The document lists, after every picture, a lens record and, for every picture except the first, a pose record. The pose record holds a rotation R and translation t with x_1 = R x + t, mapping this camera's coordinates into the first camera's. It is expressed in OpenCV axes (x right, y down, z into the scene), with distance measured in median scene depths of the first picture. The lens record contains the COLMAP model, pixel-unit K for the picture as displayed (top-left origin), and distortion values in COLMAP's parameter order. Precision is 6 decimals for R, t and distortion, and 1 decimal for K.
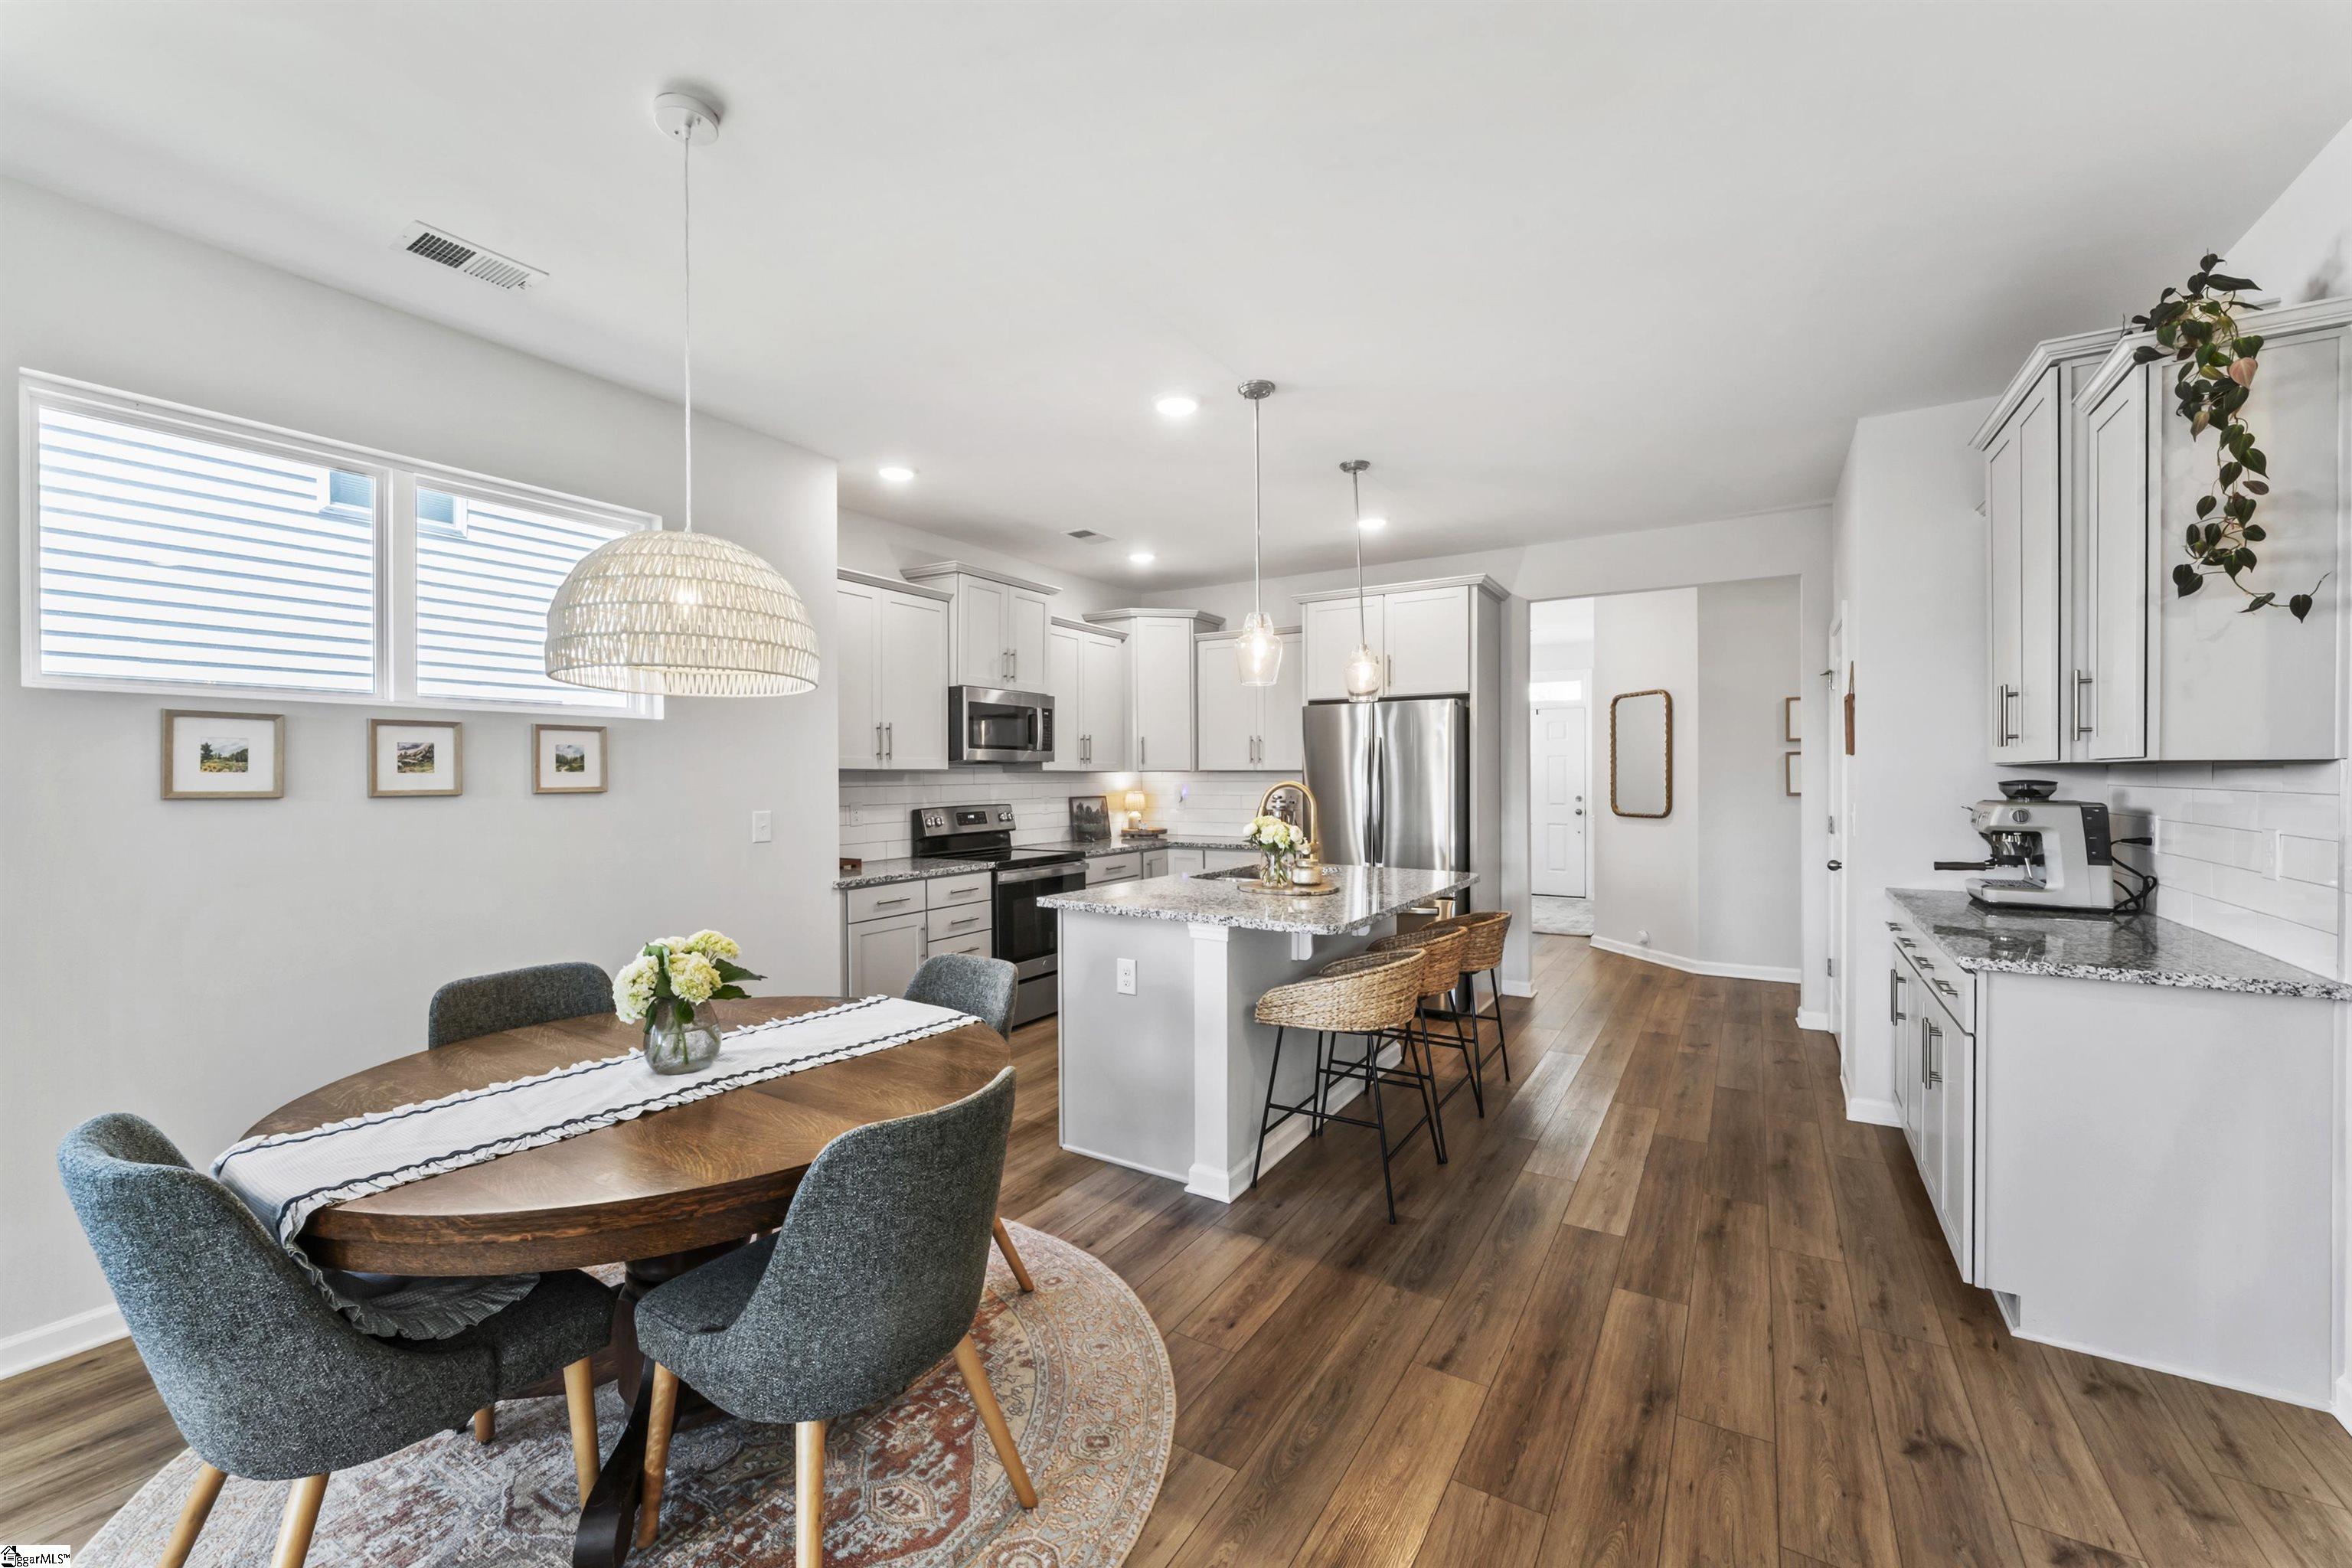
lens RADIAL K [[937.2, 0, 1172.0], [0, 937.2, 770.6], [0, 0, 1]] dist [-0.006684, 0.001353]
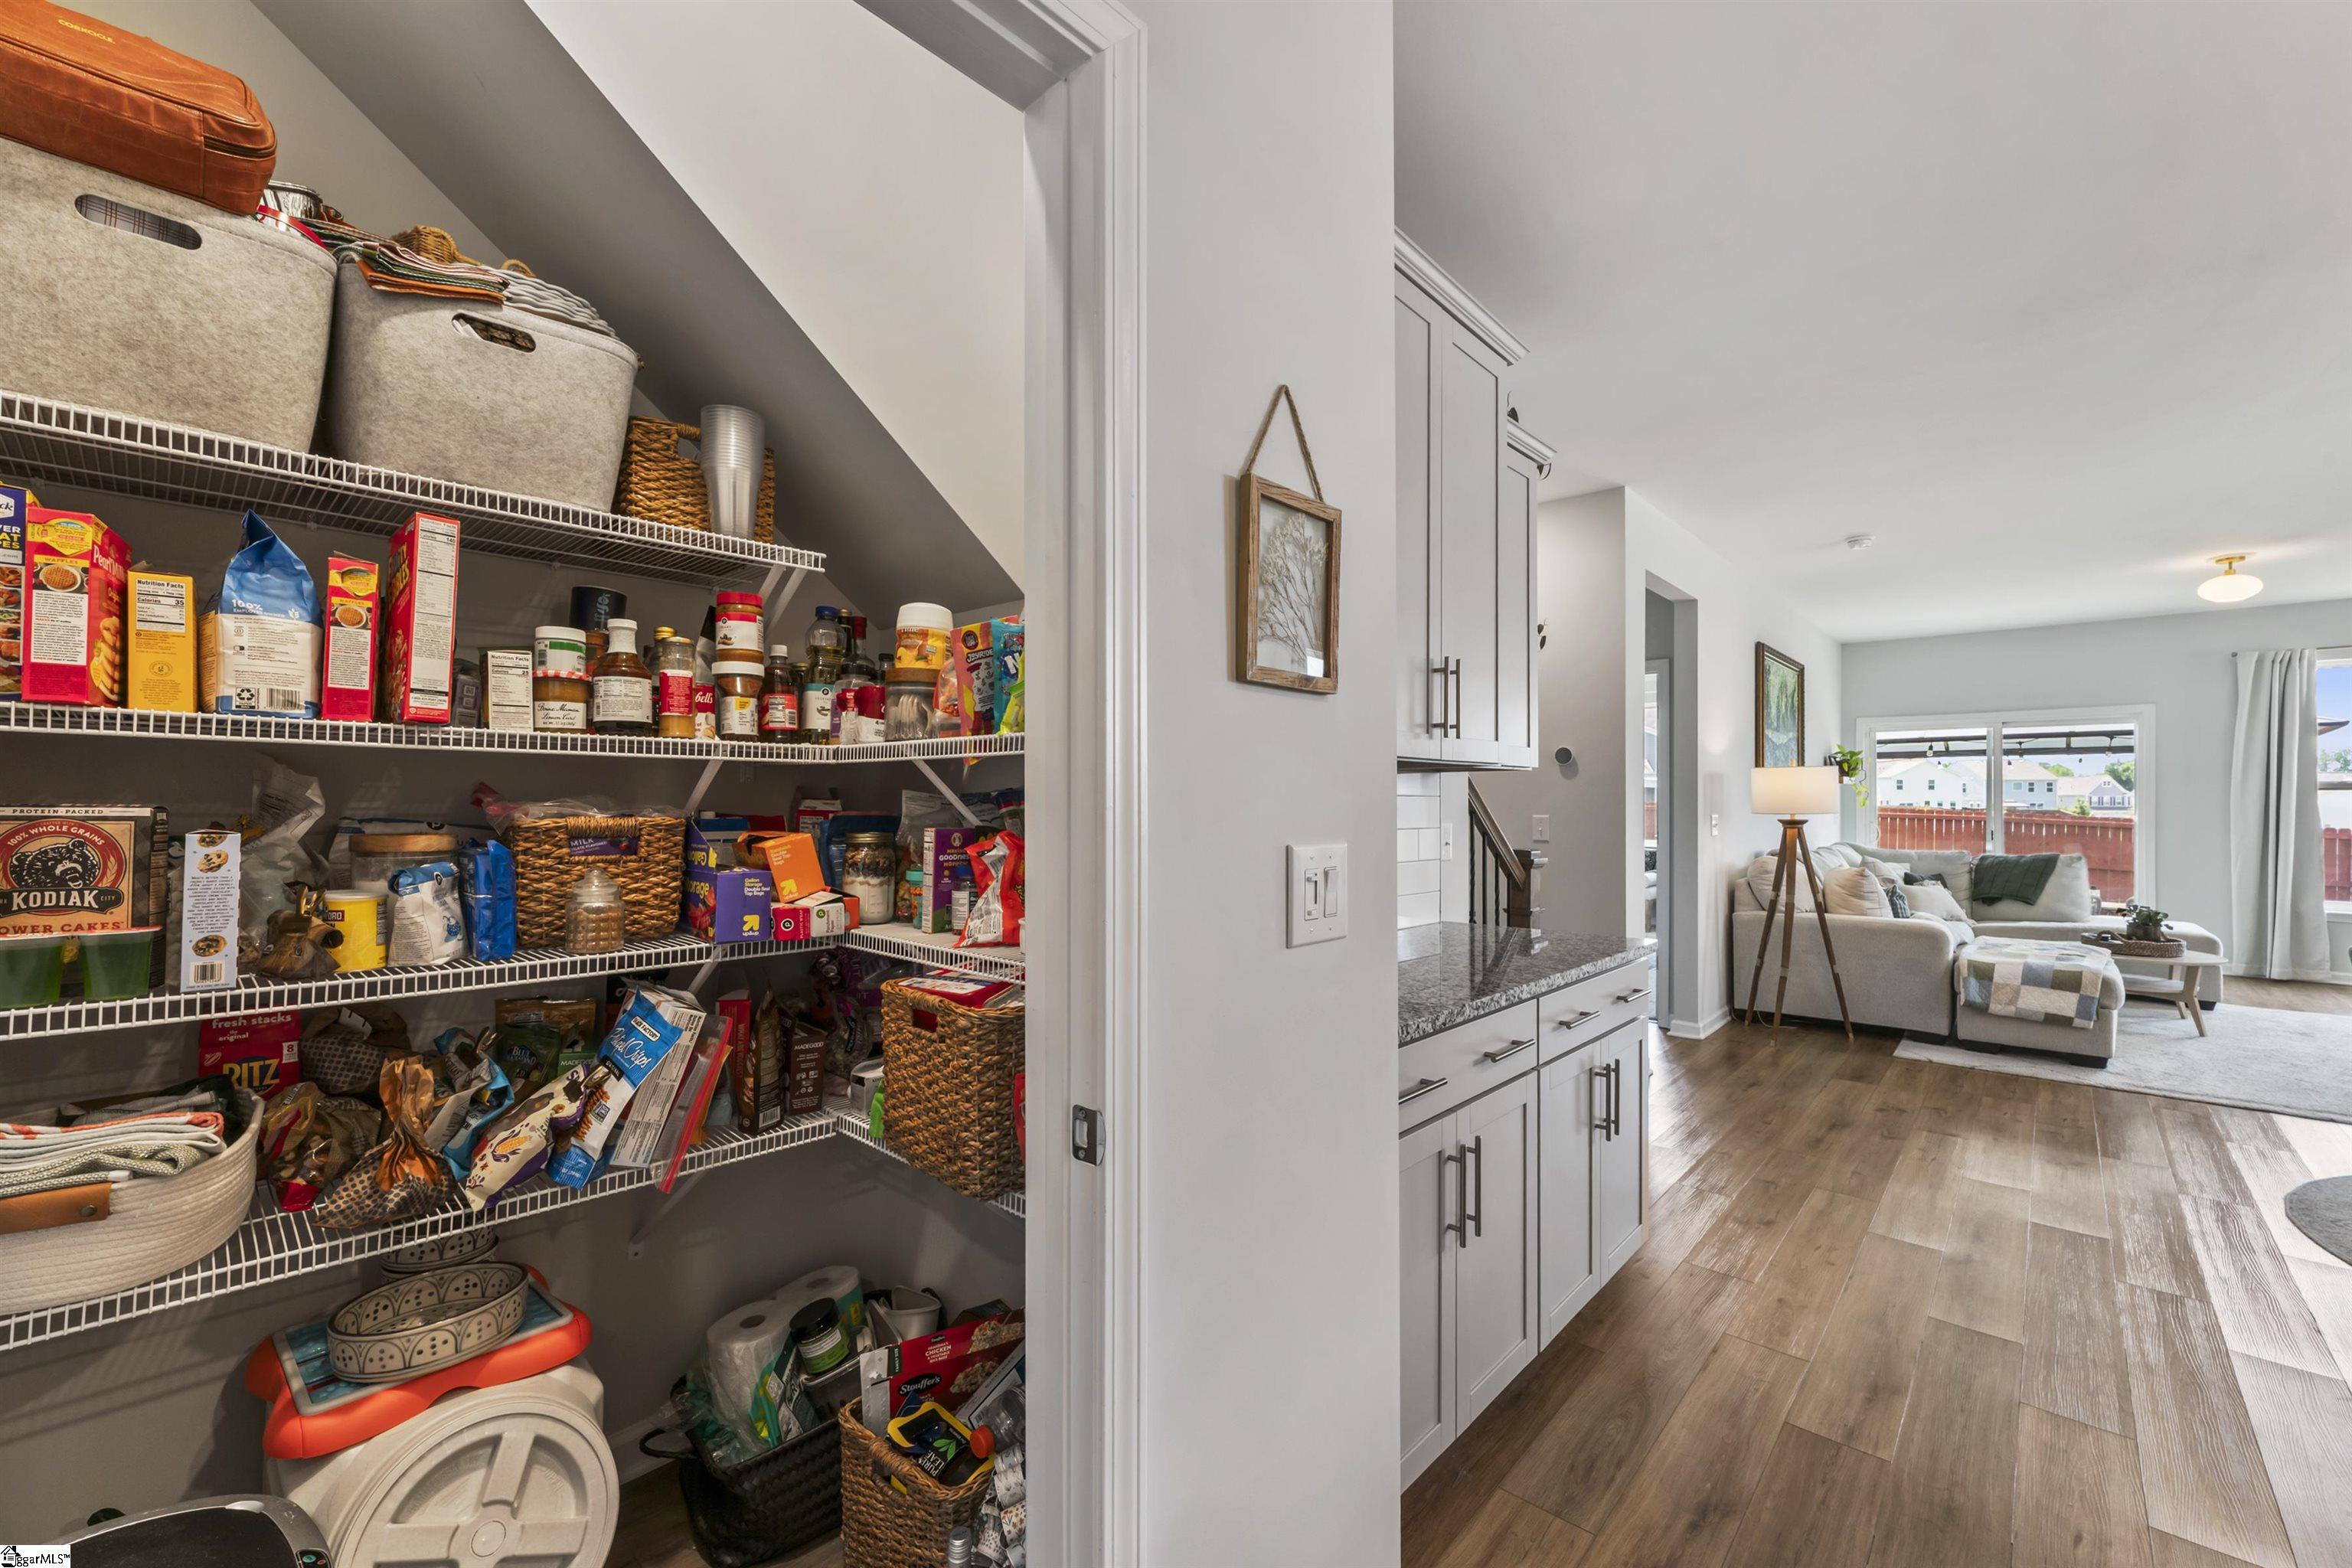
lens RADIAL K [[937.2, 0, 1171.4], [0, 937.2, 801.7], [0, 0, 1]] dist [-0.006684, 0.001353]
pose [[-0.980594, -0.003540, 0.196018, 0.821273], [-0.003561, 0.999994, 0.000242, 0.022953], [-0.196018, -0.000461, -0.980600, 1.521502]]
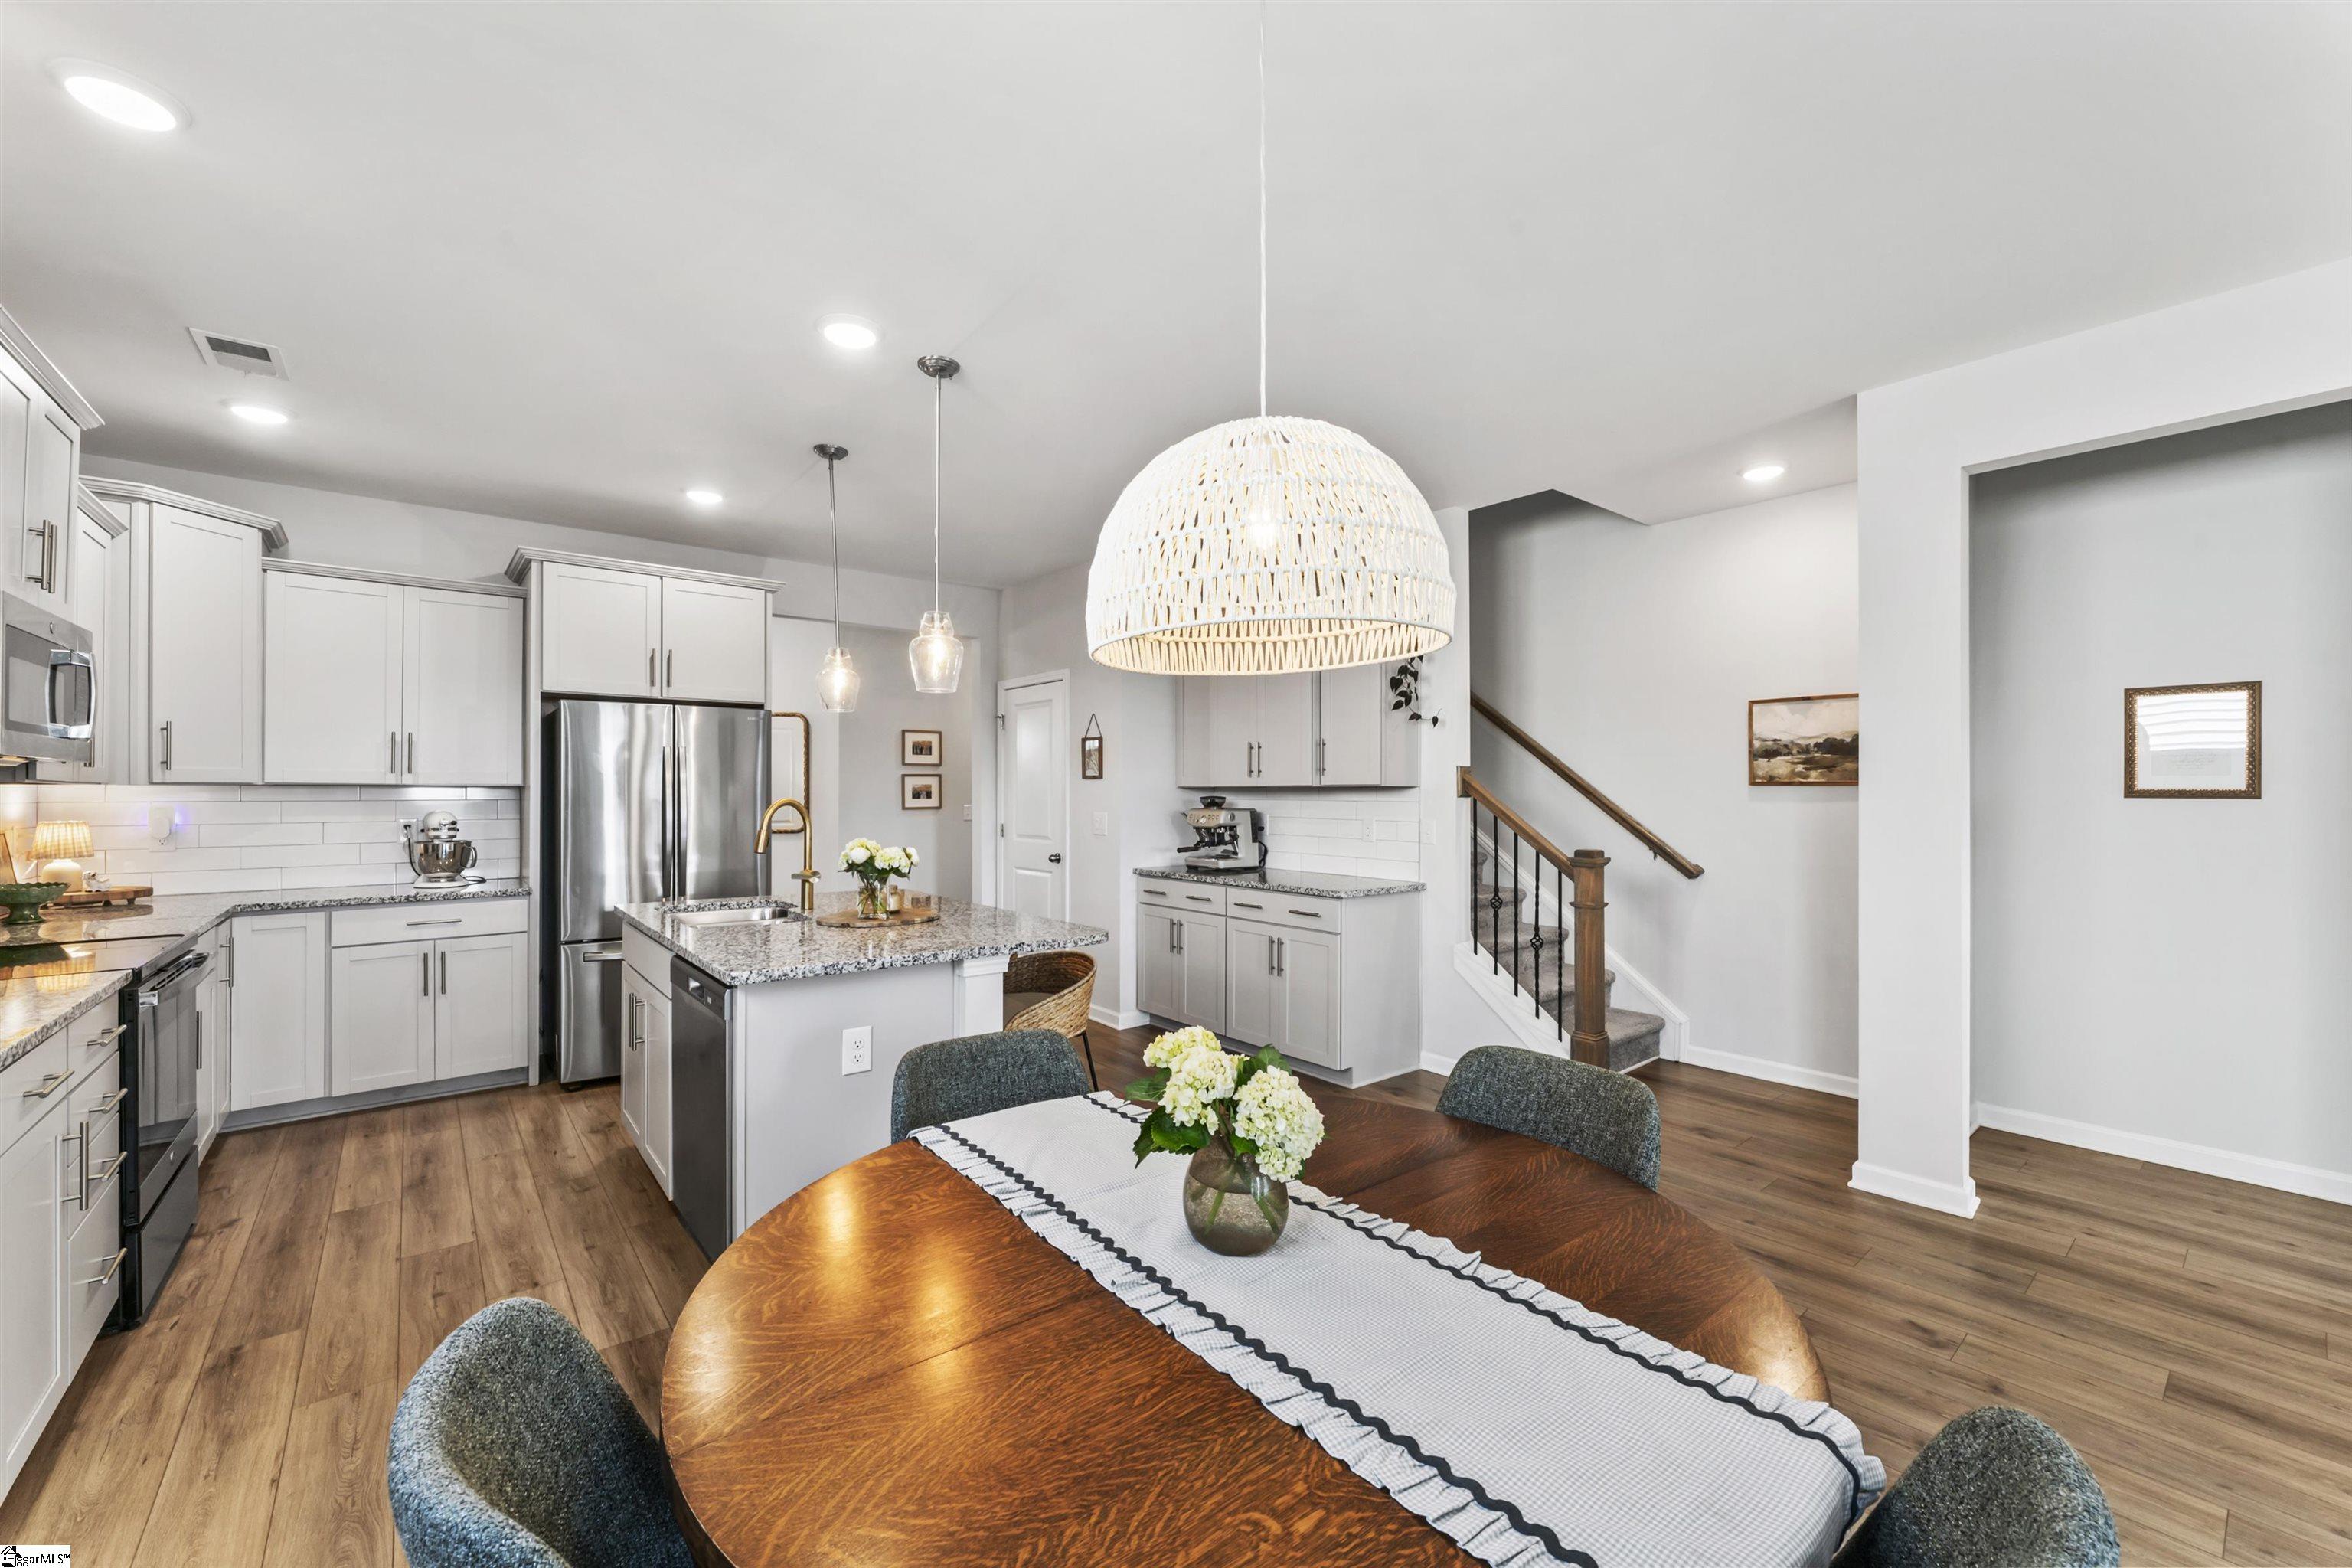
lens RADIAL K [[937.2, 0, 1164.2], [0, 937.2, 791.7], [0, 0, 1]] dist [-0.006684, 0.001353]
pose [[0.329953, 0.002790, 0.943993, -0.690971], [-0.006434, 0.999979, -0.000706, 0.003685], [-0.943975, -0.005840, 0.329964, 0.494050]]
